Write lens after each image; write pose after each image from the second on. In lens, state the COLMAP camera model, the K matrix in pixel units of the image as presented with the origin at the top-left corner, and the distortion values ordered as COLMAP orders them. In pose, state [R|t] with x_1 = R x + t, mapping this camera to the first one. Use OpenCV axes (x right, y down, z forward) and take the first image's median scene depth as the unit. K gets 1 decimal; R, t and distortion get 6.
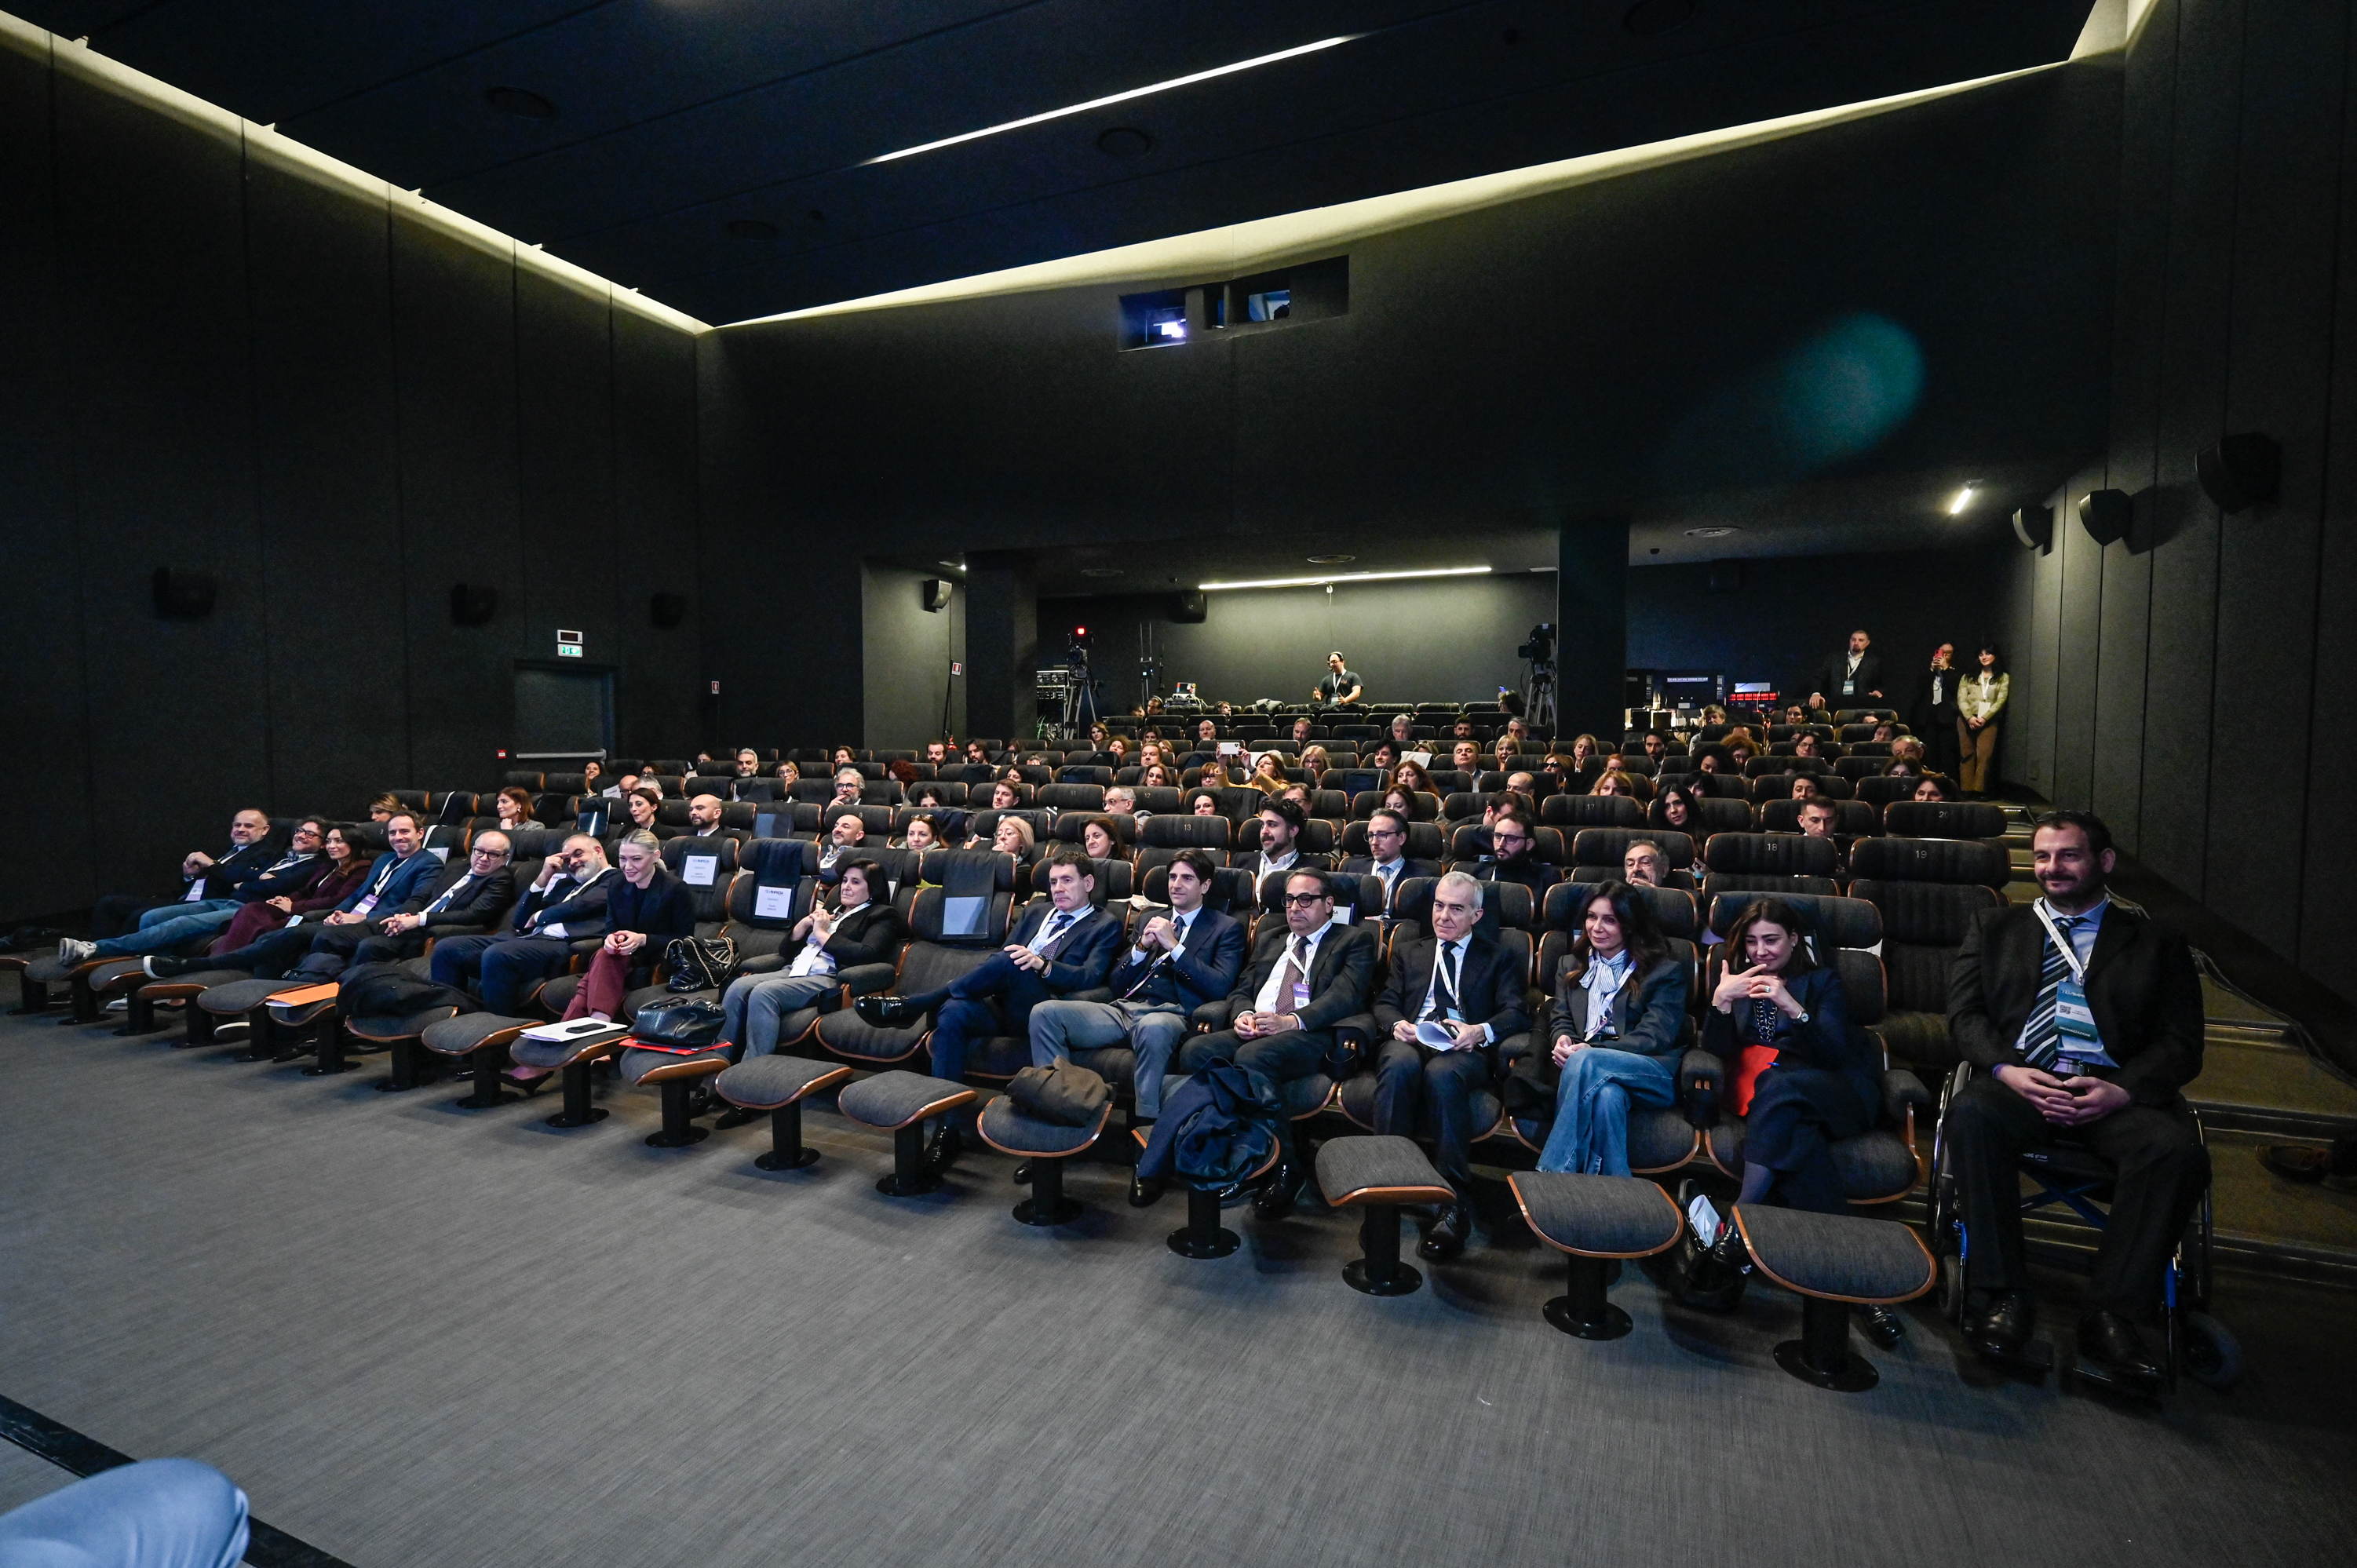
lens RADIAL K [[1154.3, 0, 1178.3], [0, 1154.3, 787.1], [0, 0, 1]] dist [-0.004600, 0.004221]
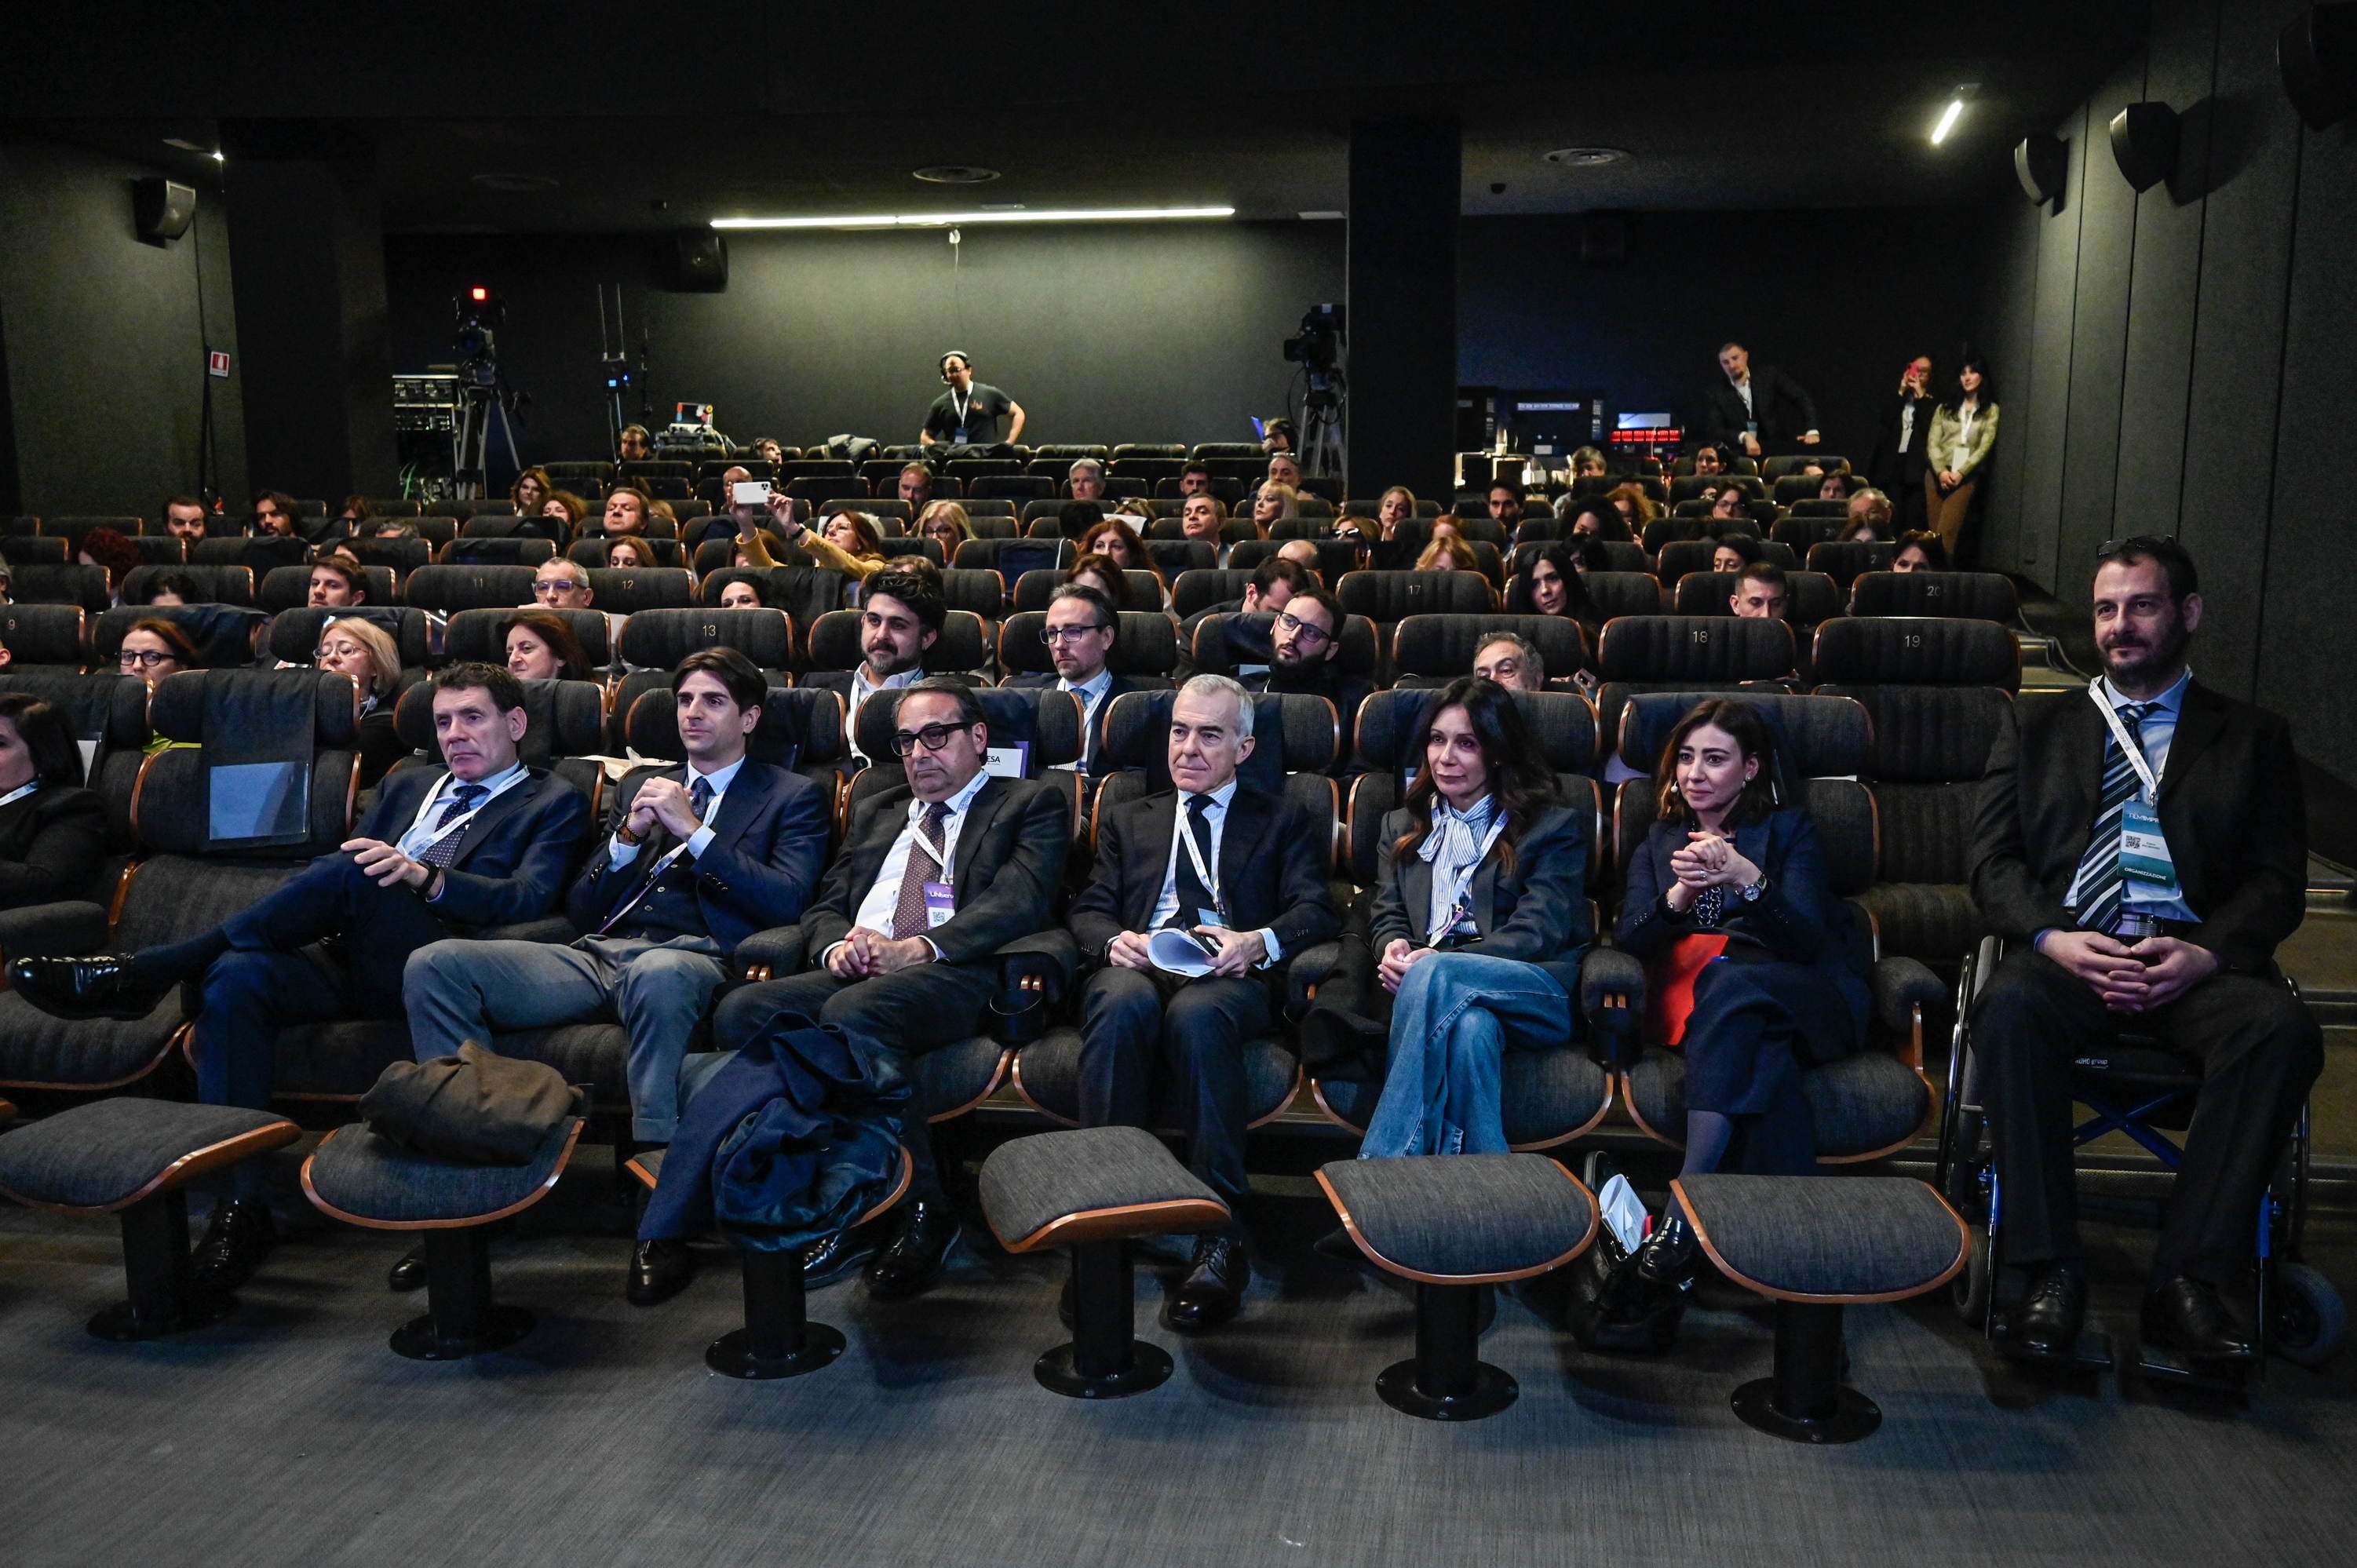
lens RADIAL K [[1961.5, 0, 1292.1], [0, 1961.5, 855.8], [0, 0, 1]] dist [-0.000610, 0.009351]
pose [[0.956442, -0.046751, 0.288153, -0.000740], [0.011920, 0.992524, 0.121465, 0.045733], [-0.291678, -0.112739, 0.949850, 0.066341]]
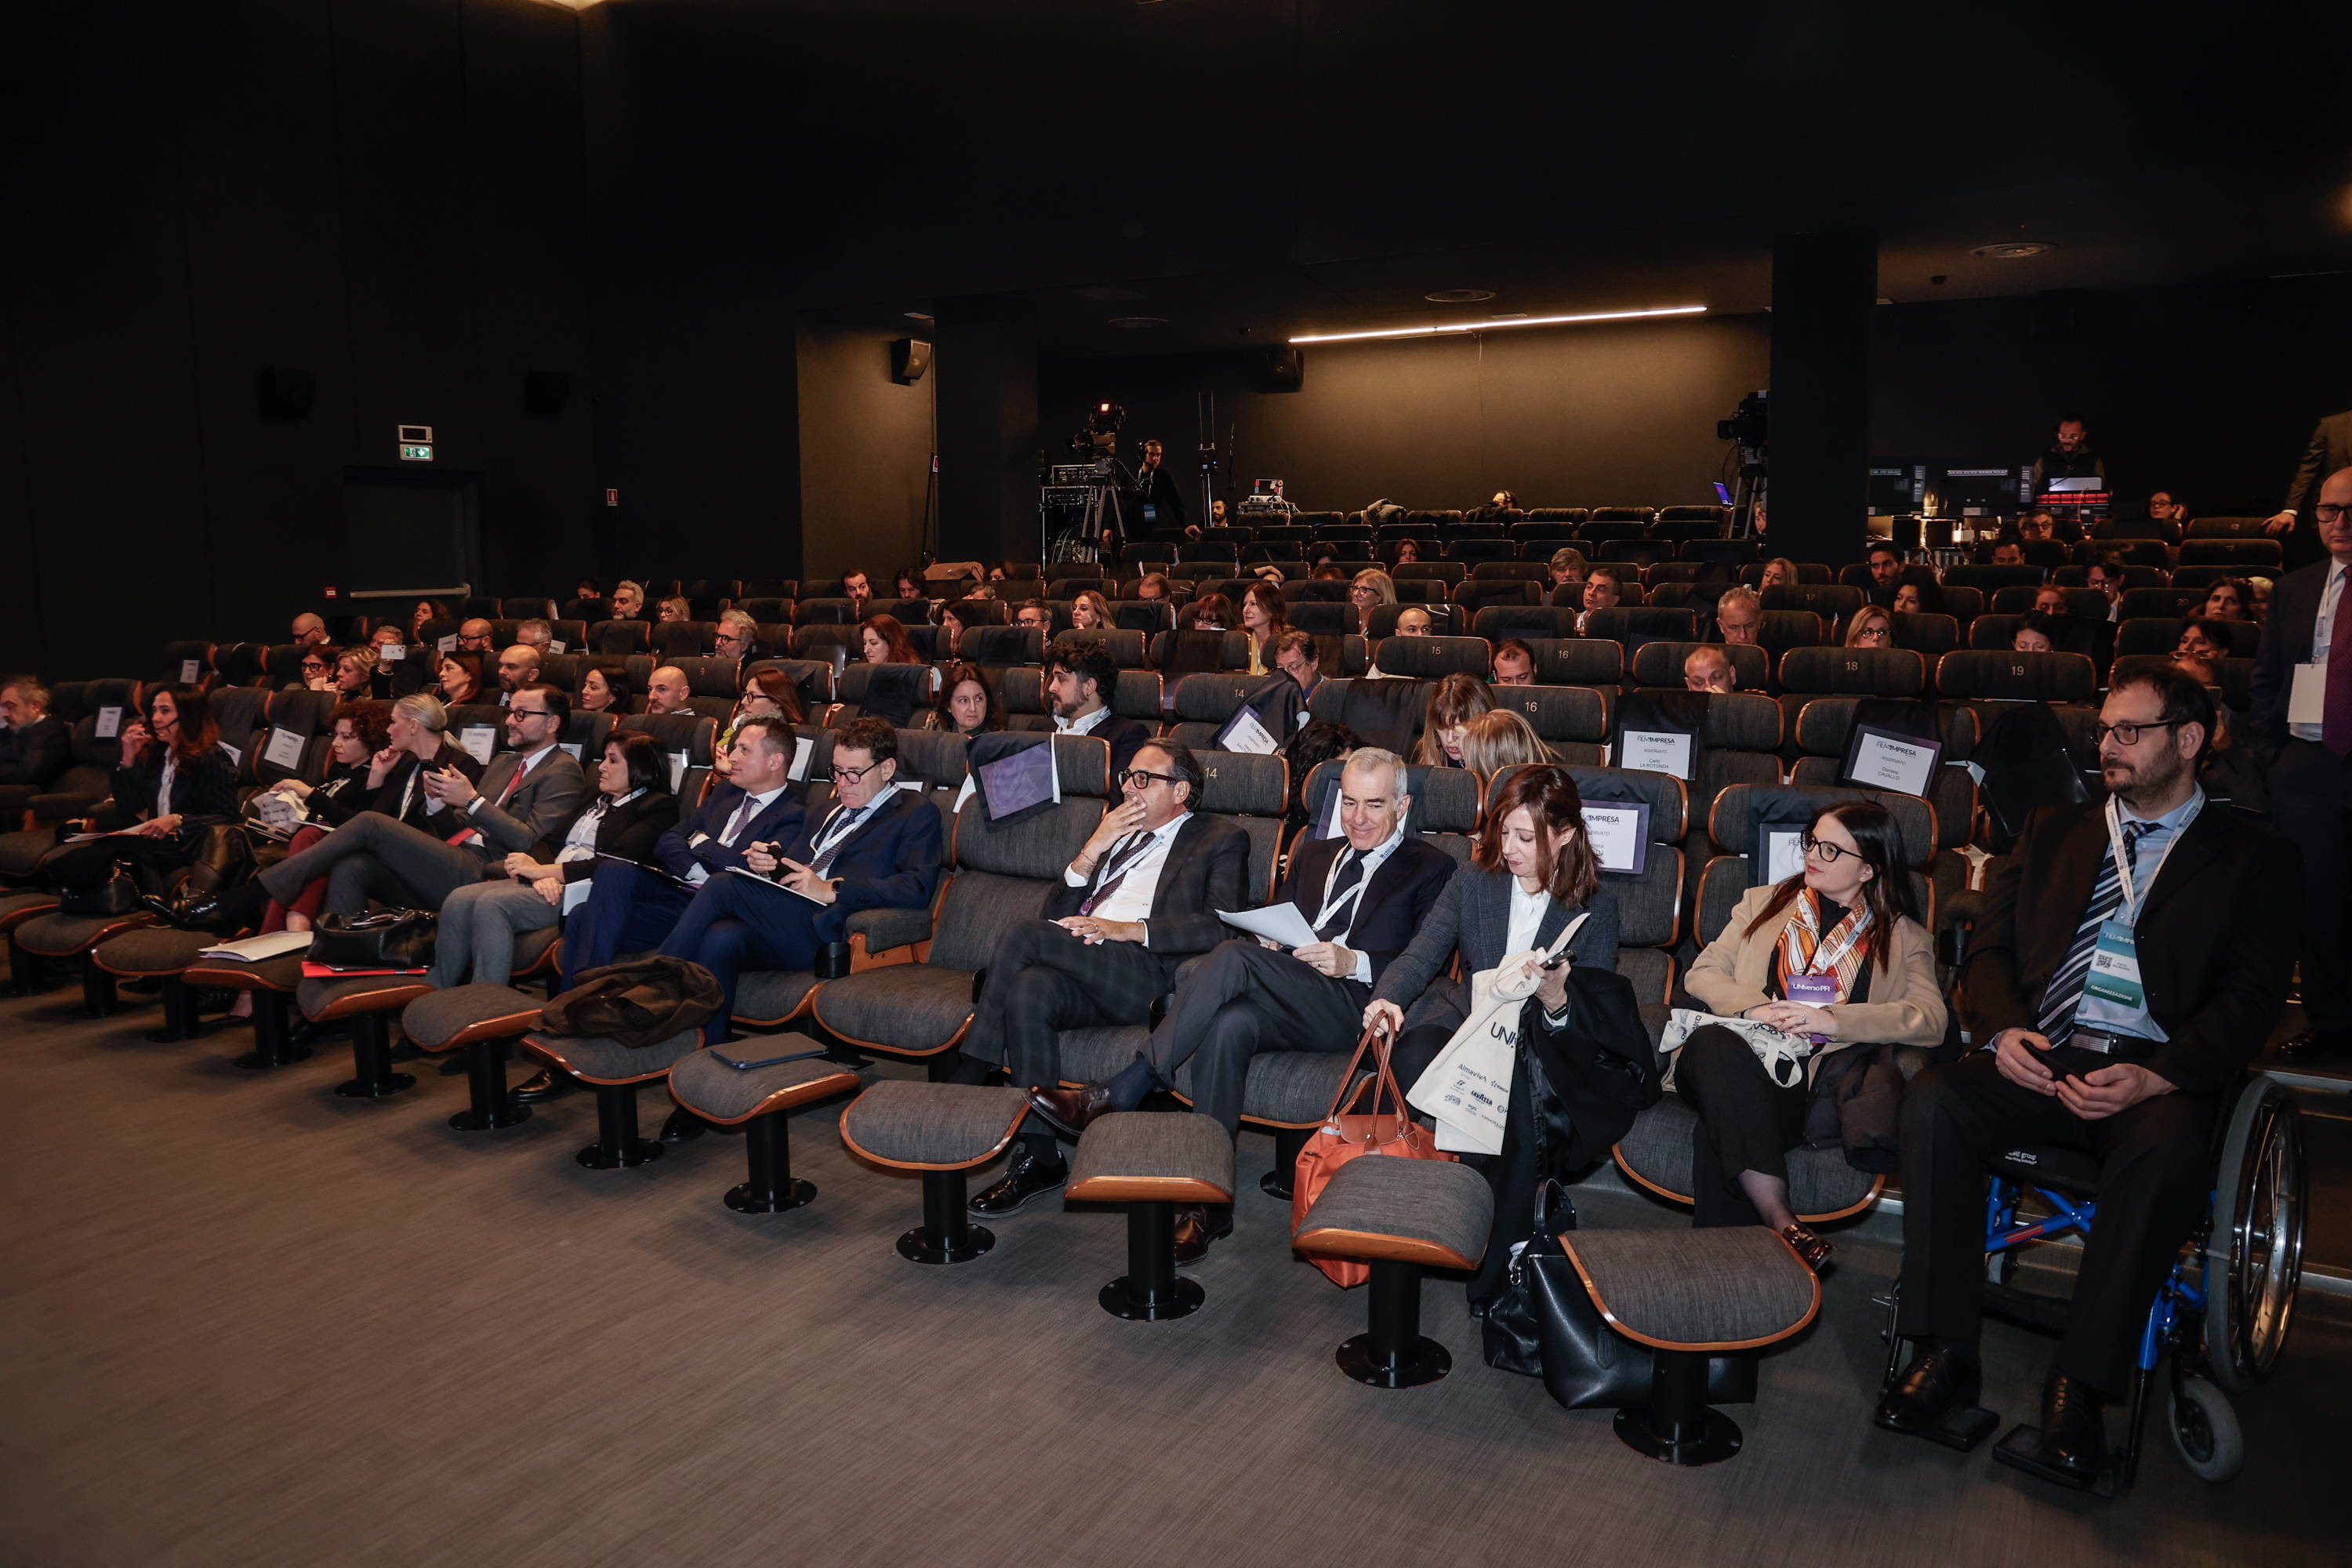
lens RADIAL K [[1643.0, 0, 1173.8], [0, 1643.0, 794.3], [0, 0, 1]] dist [-0.076581, 0.018430]
pose [[0.993633, 0.009439, -0.112267, 0.238962], [0.001835, 0.994995, 0.099903, -0.002493], [0.112649, -0.099473, 0.988643, -0.004821]]
